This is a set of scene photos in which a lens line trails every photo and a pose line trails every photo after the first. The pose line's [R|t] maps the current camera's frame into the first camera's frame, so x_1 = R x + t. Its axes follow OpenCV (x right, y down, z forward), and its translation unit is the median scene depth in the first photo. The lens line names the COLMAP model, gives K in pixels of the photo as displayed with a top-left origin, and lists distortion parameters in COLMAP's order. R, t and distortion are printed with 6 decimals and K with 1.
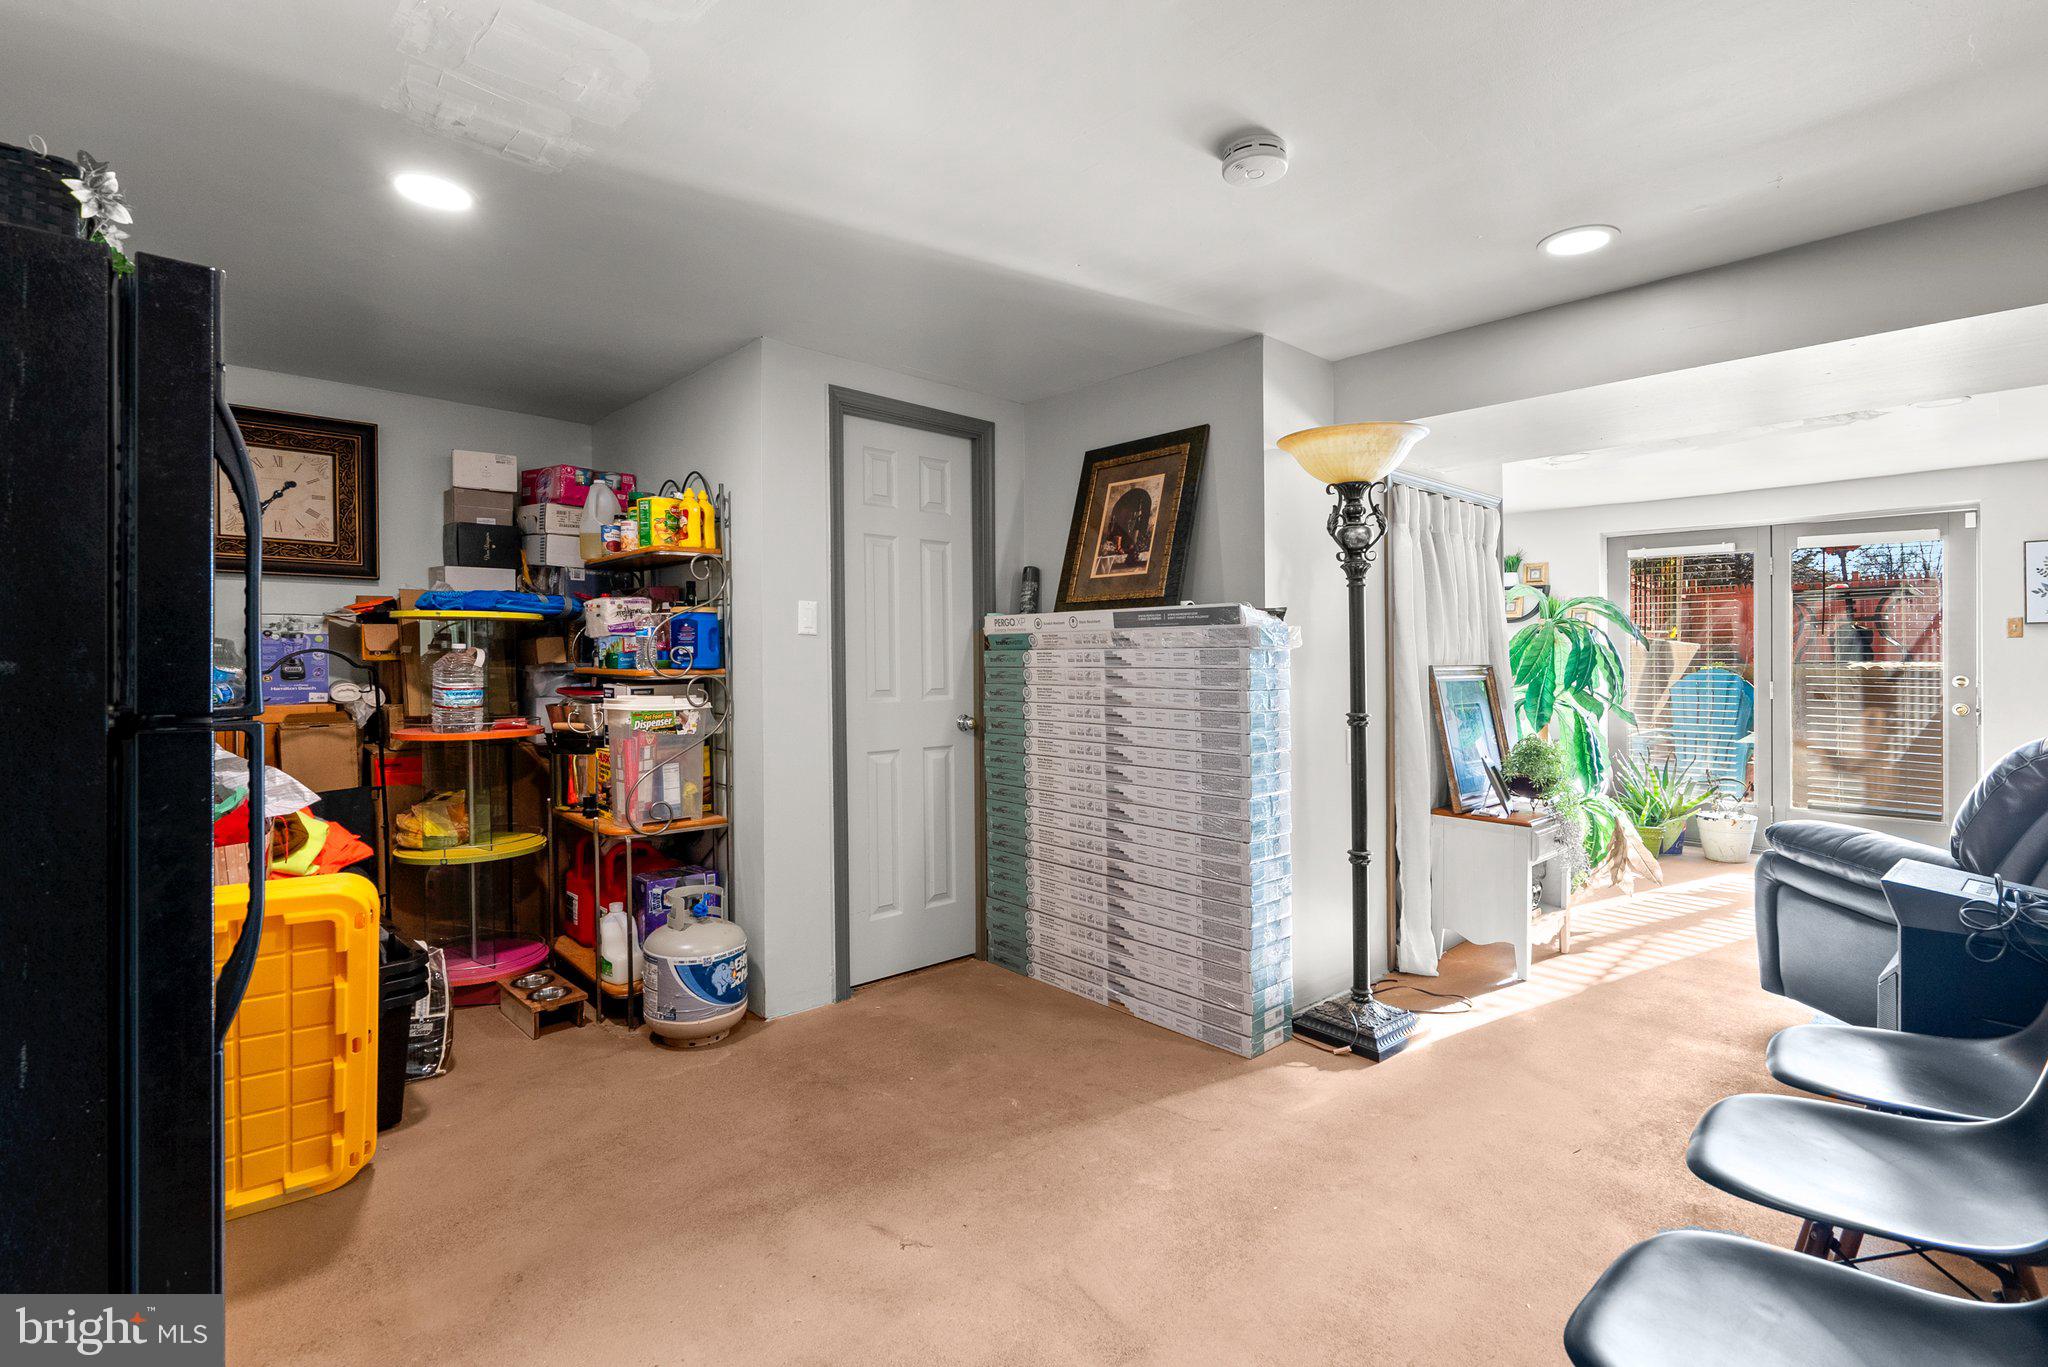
lens RADIAL K [[939.8, 0, 1027.4], [0, 939.8, 644.2], [0, 0, 1]] dist [-0.001731, 0.000151]
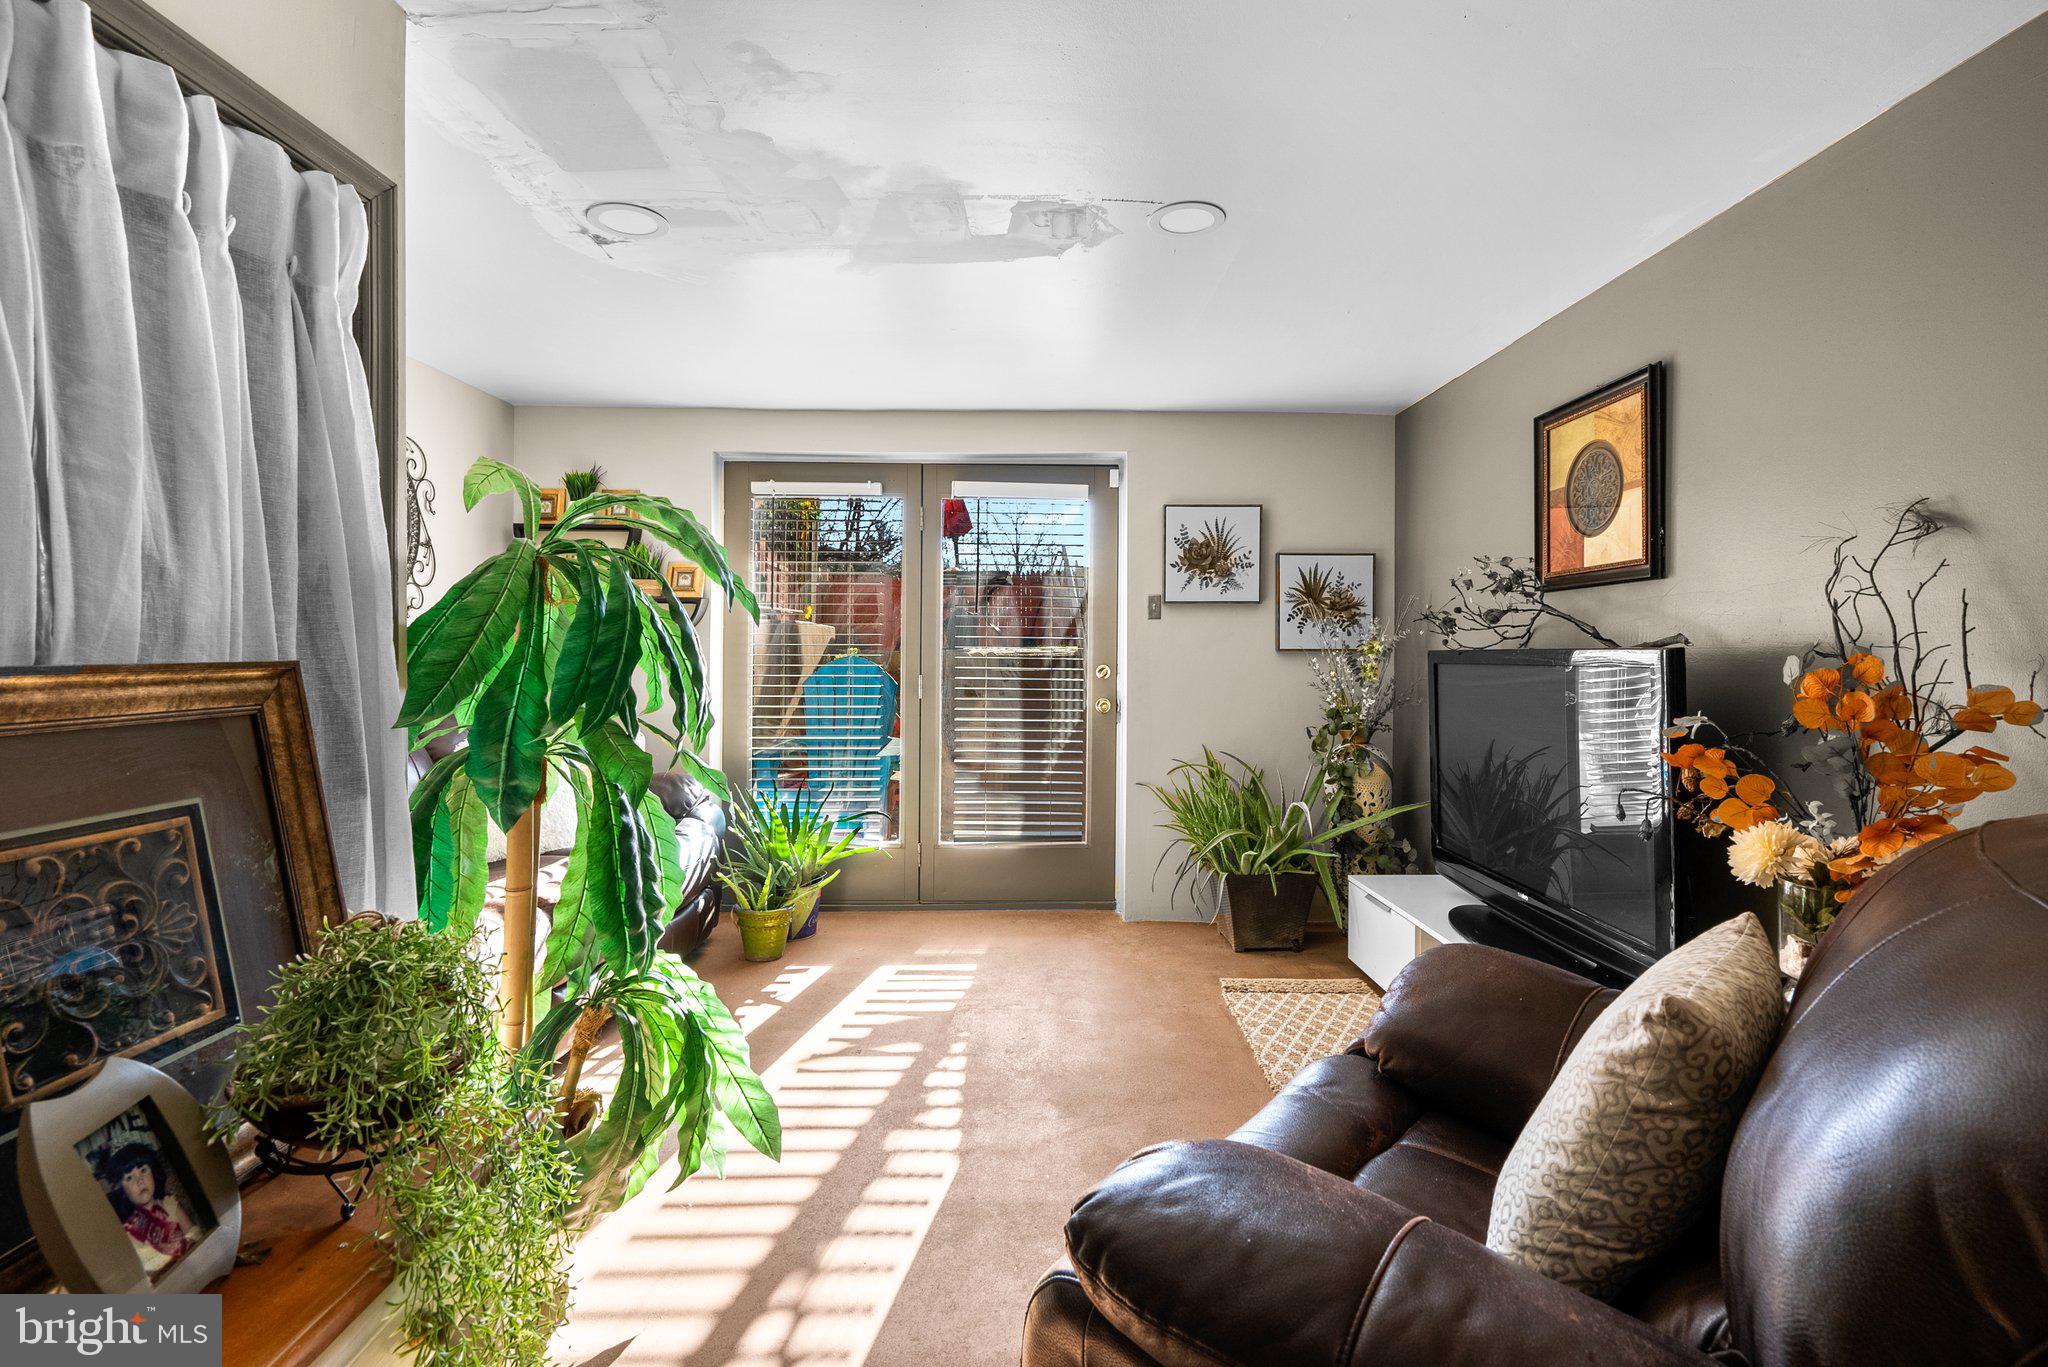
lens RADIAL K [[939.8, 0, 1061.3], [0, 939.8, 640.6], [0, 0, 1]] dist [-0.001731, 0.000151]
pose [[0.646696, 0.004313, 0.762735, 0.309584], [-0.012532, 0.999909, 0.004971, 0.007942], [-0.762645, -0.012773, 0.646691, 0.451331]]
